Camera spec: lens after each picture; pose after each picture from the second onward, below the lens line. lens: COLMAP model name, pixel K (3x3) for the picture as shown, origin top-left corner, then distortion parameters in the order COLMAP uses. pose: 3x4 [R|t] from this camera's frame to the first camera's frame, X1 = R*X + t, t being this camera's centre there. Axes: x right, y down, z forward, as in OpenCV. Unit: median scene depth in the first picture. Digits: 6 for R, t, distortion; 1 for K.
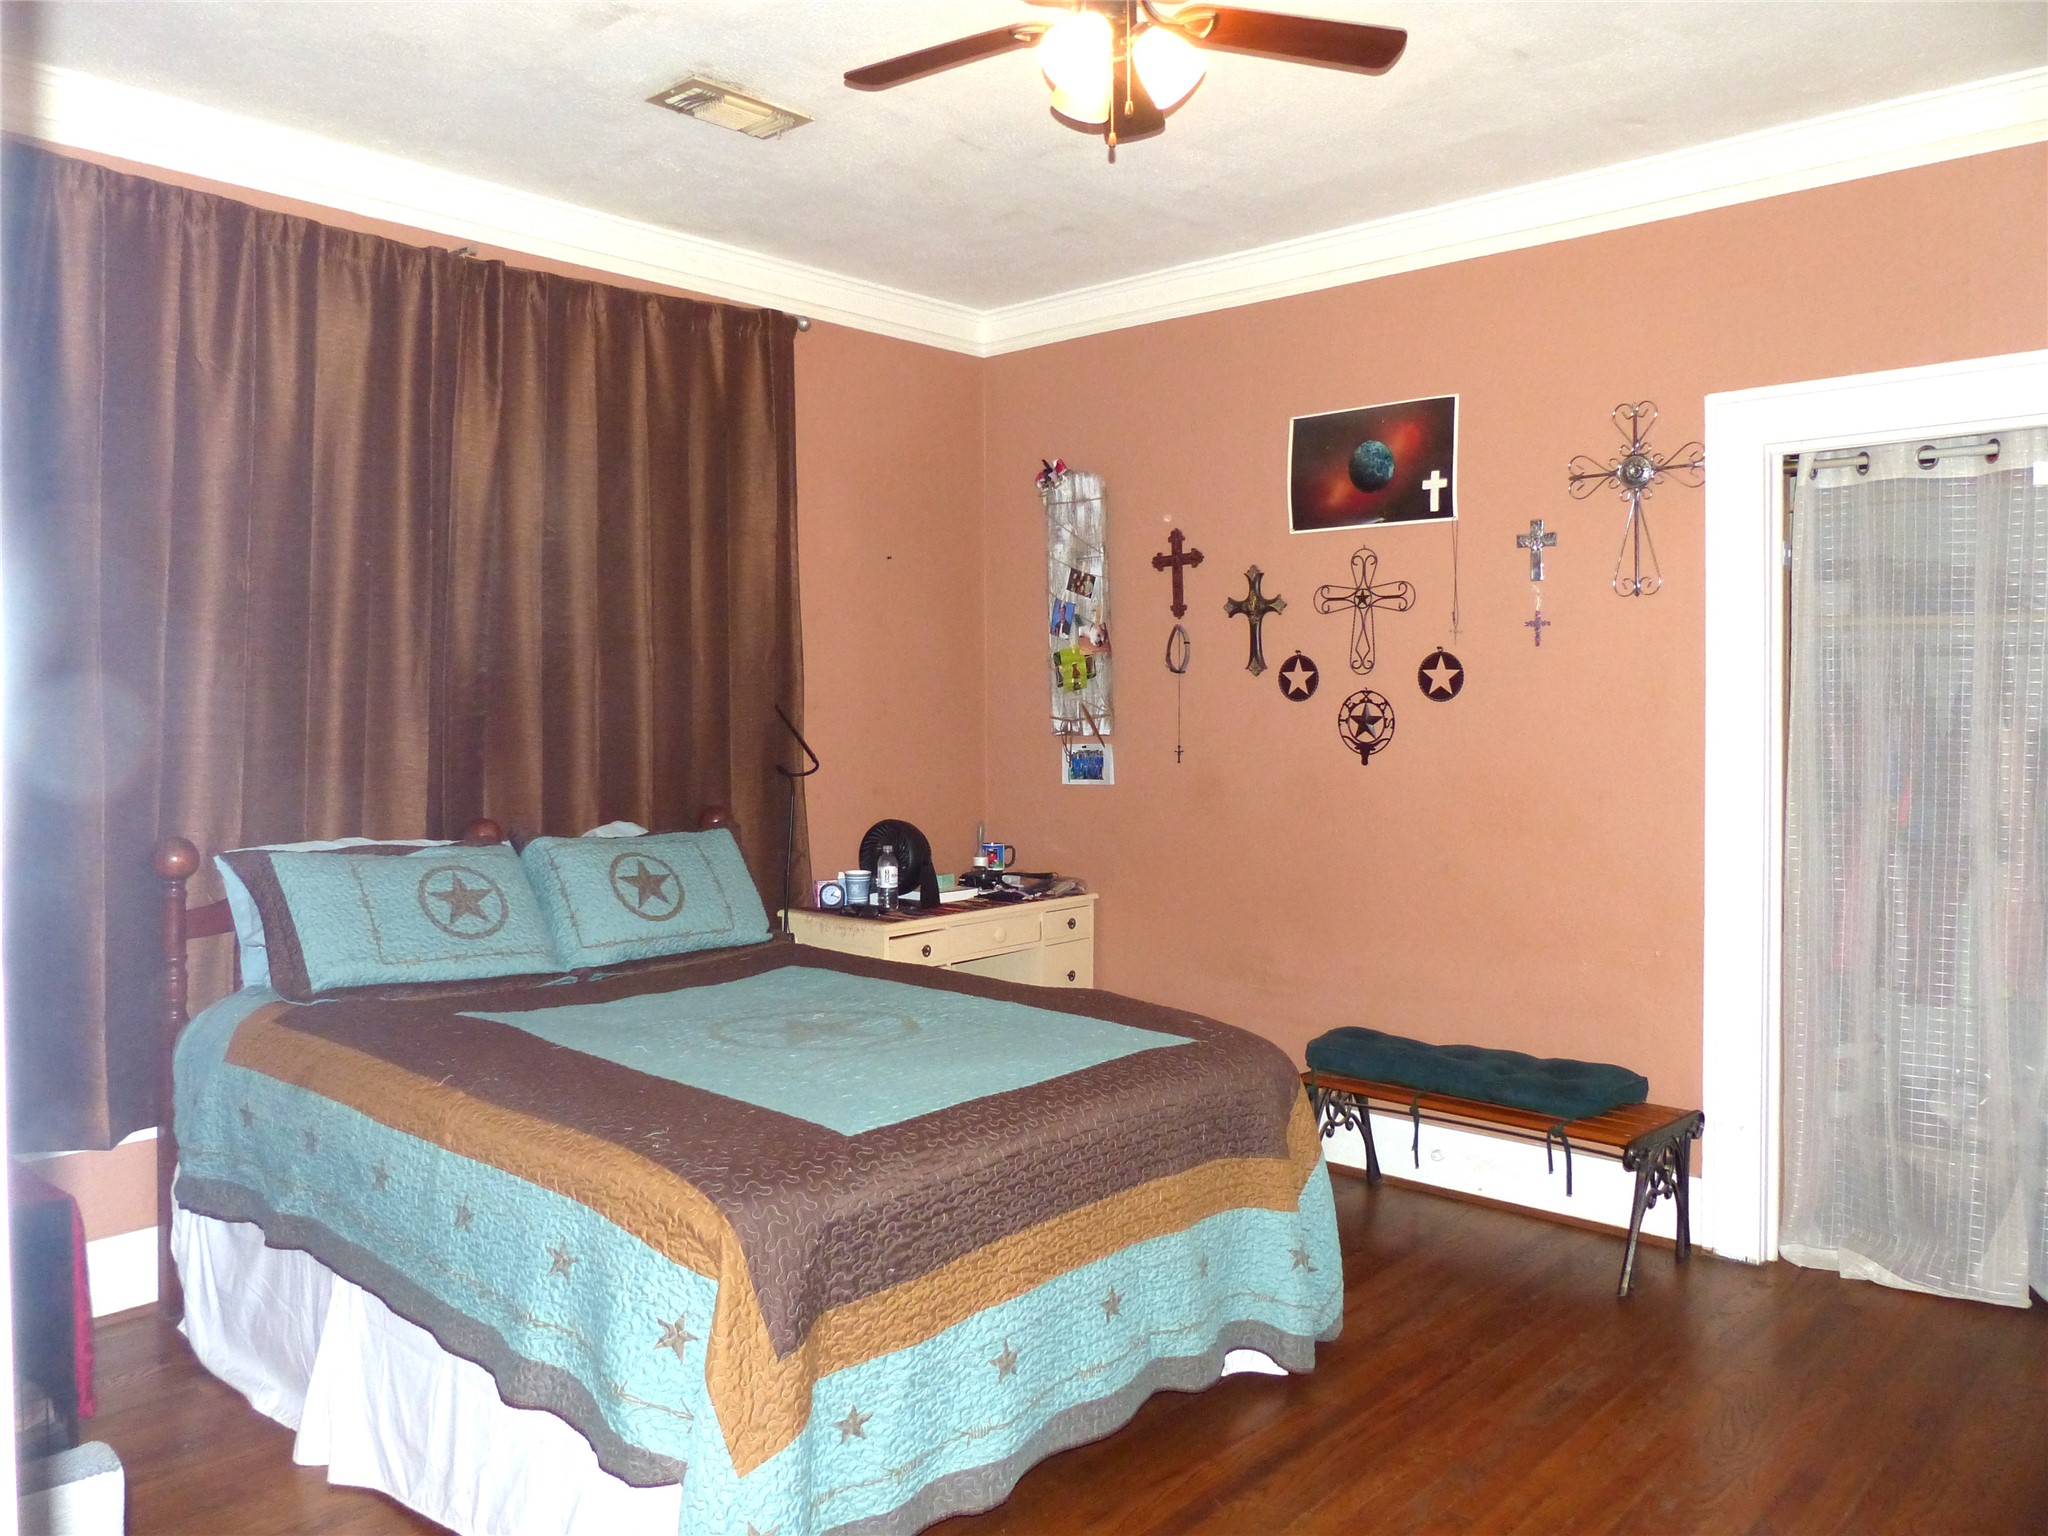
lens RADIAL K [[1529.2, 0, 1002.3], [0, 1529.2, 738.9], [0, 0, 1]] dist [-0.052220, 0.054430]
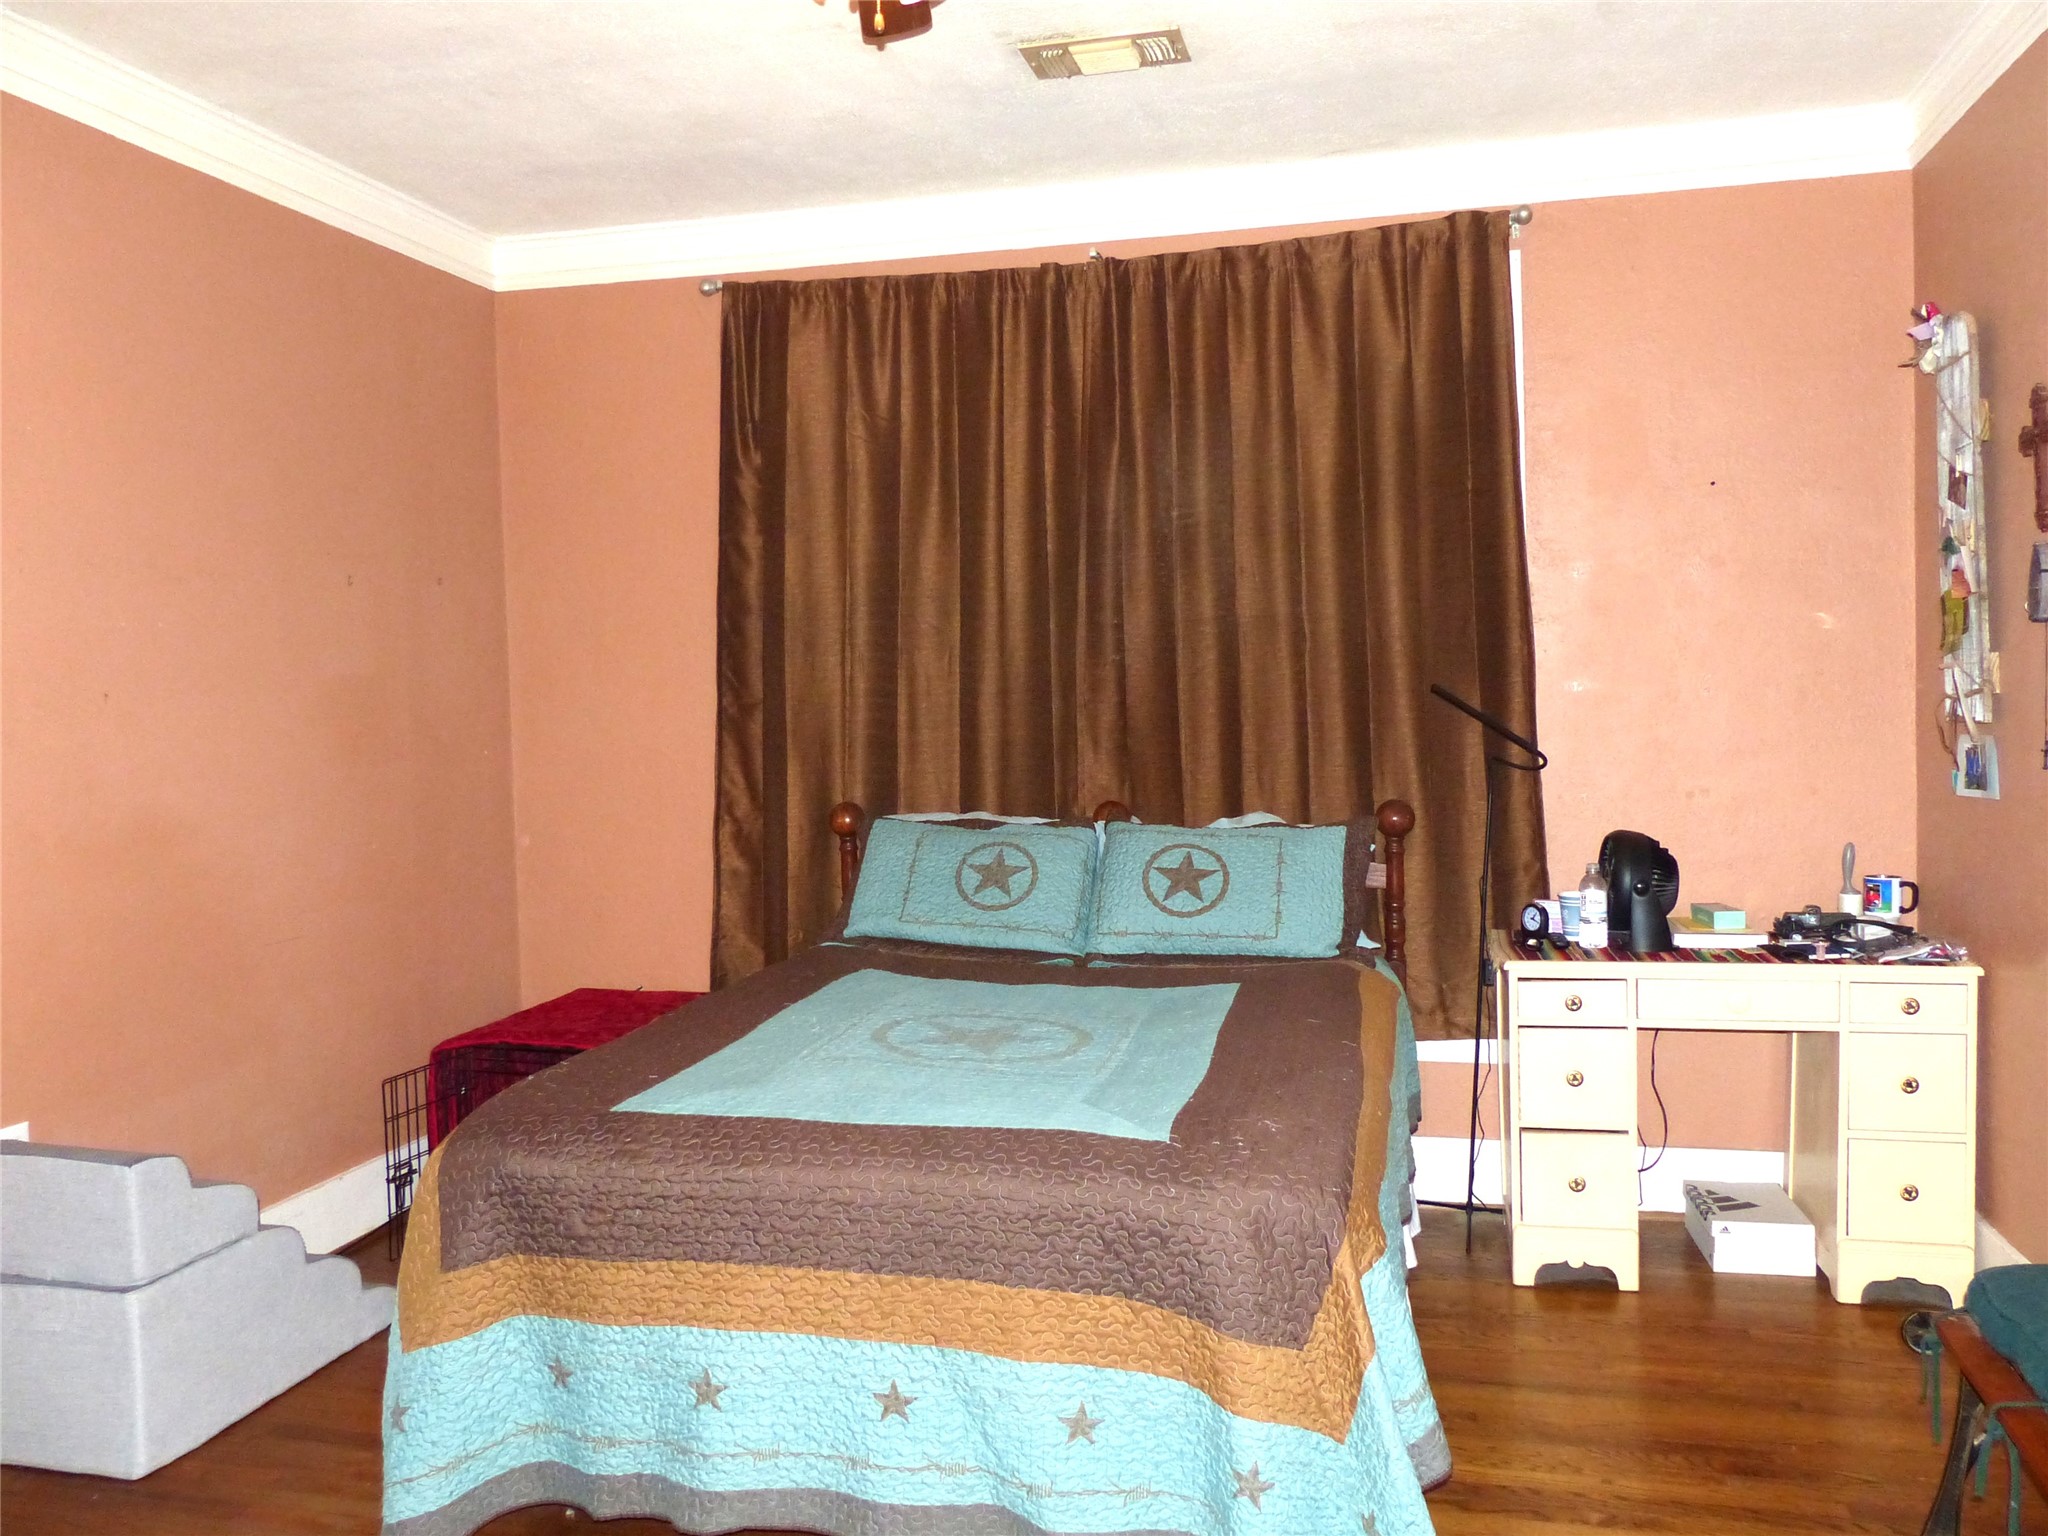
lens RADIAL K [[1529.2, 0, 1002.3], [0, 1529.2, 738.9], [0, 0, 1]] dist [-0.052220, 0.054430]
pose [[0.482690, 0.022073, -0.875513, 0.499857], [0.002347, 0.999646, 0.026497, -0.016168], [0.875788, -0.014844, 0.482467, 0.397641]]
